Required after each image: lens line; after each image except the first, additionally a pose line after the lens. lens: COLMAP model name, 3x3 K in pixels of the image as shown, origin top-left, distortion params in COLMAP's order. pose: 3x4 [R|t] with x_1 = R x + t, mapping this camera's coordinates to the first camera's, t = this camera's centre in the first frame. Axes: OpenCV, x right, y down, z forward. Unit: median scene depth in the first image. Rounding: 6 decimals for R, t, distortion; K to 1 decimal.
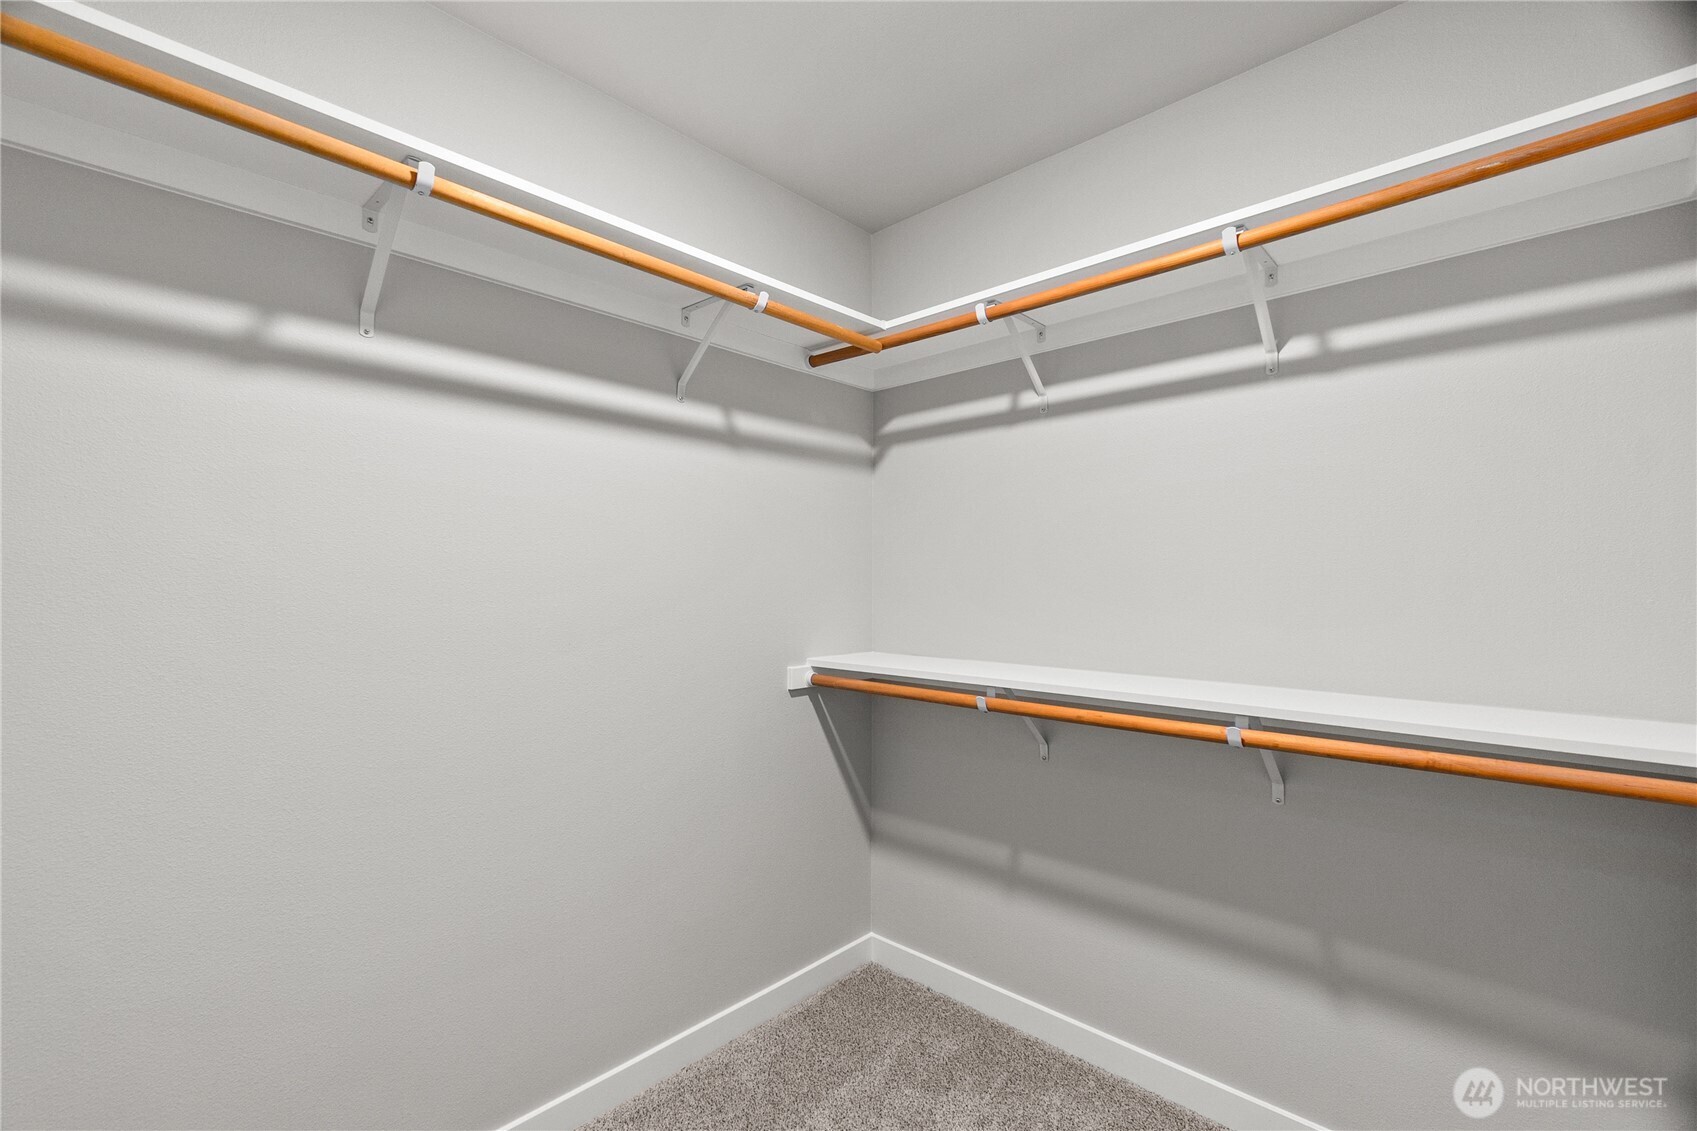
lens RADIAL K [[727.6, 0, 848.5], [0, 727.6, 565.5], [0, 0, 1]] dist [-0.002629, -0.000220]
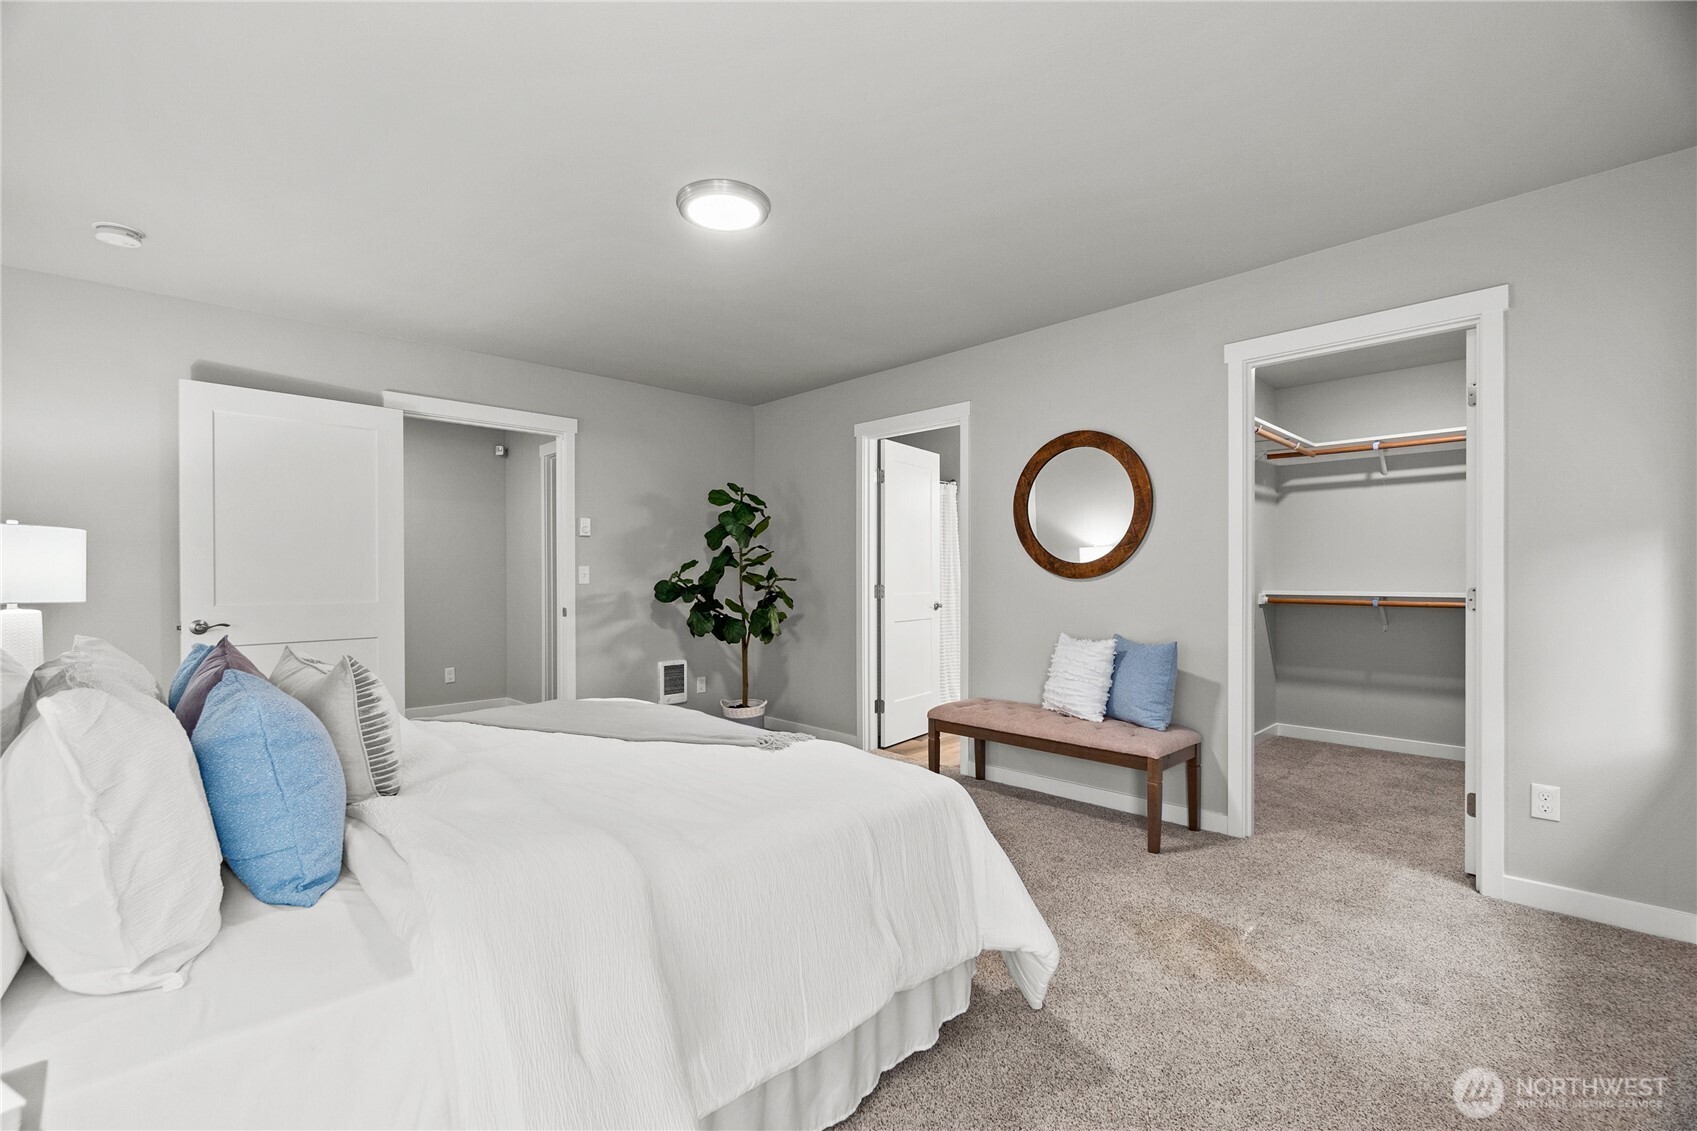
lens RADIAL K [[727.6, 0, 848.5], [0, 727.6, 565.5], [0, 0, 1]] dist [-0.002629, -0.000220]
pose [[0.999679, 0.000179, -0.025323, -1.344710], [-0.000062, 0.999989, 0.004633, 0.044493], [0.025323, -0.004630, 0.999669, -1.322501]]
